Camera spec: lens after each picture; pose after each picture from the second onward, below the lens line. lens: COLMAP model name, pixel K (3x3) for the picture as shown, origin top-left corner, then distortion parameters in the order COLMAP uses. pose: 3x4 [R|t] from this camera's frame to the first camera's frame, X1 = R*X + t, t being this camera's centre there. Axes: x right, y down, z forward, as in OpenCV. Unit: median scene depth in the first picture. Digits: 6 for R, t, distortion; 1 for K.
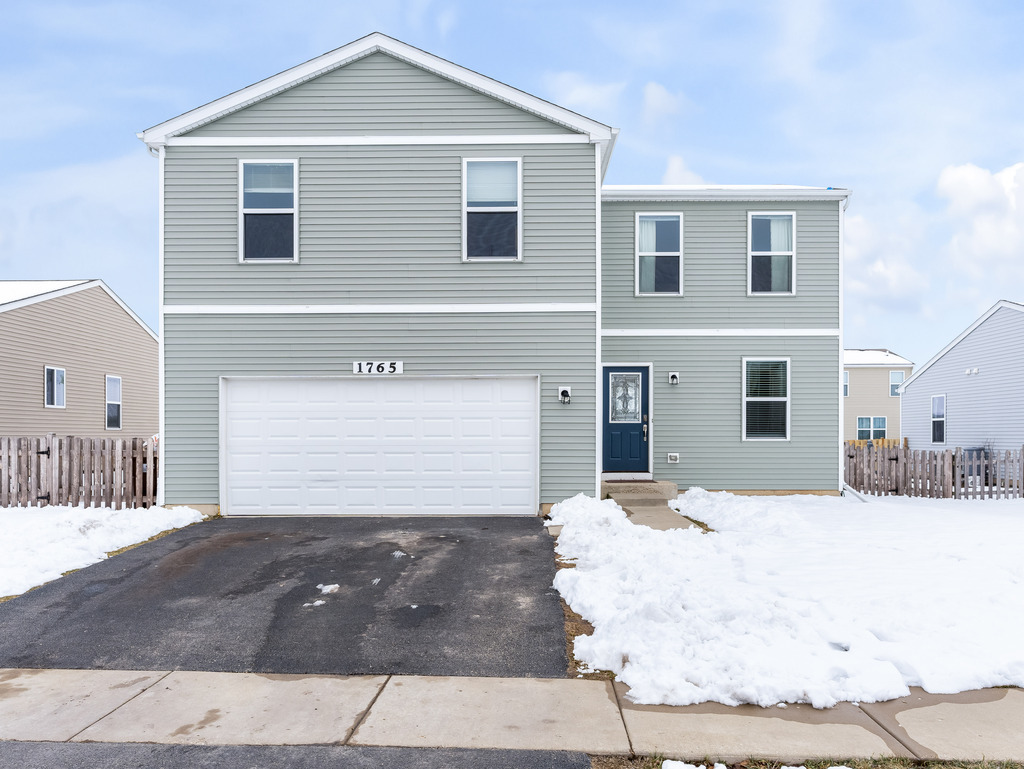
lens RADIAL K [[716.8, 0, 512.0], [0, 716.8, 384.5], [0, 0, 1]] dist [-0.002641, 0.000531]
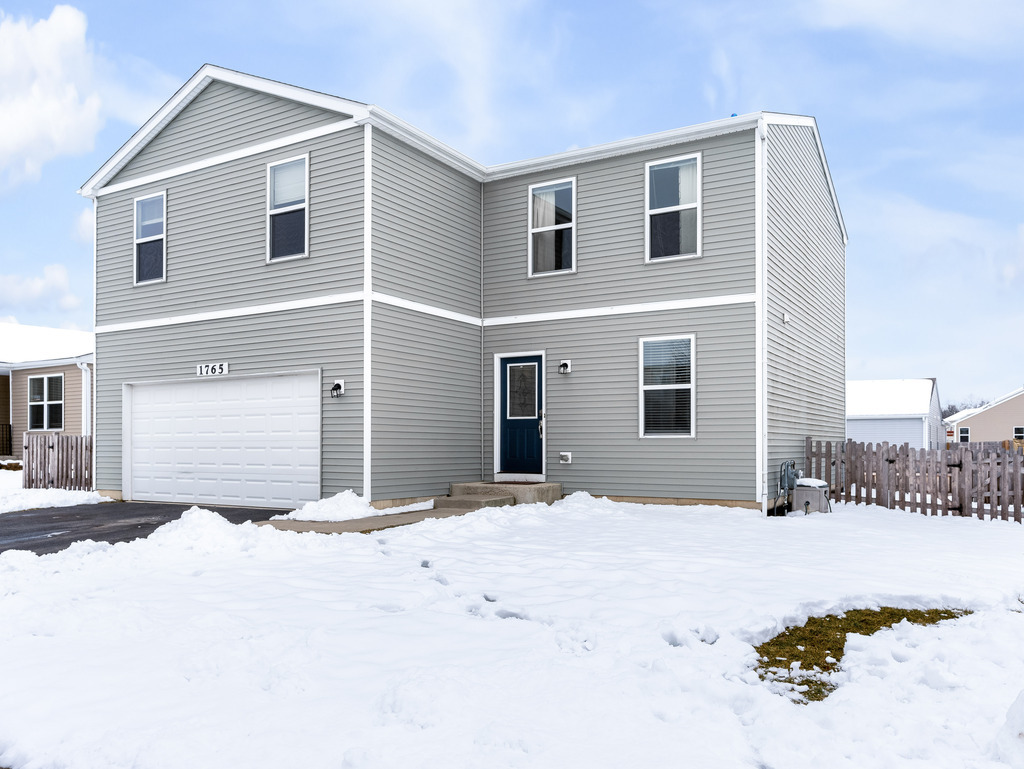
lens RADIAL K [[715.0, 0, 512.0], [0, 715.0, 384.5], [0, 0, 1]] dist [0.001946, -0.000097]
pose [[0.889470, -0.036628, -0.455523, 0.568304], [0.031974, 0.999328, -0.017921, 0.026625], [0.455874, 0.001375, 0.890043, 0.191683]]
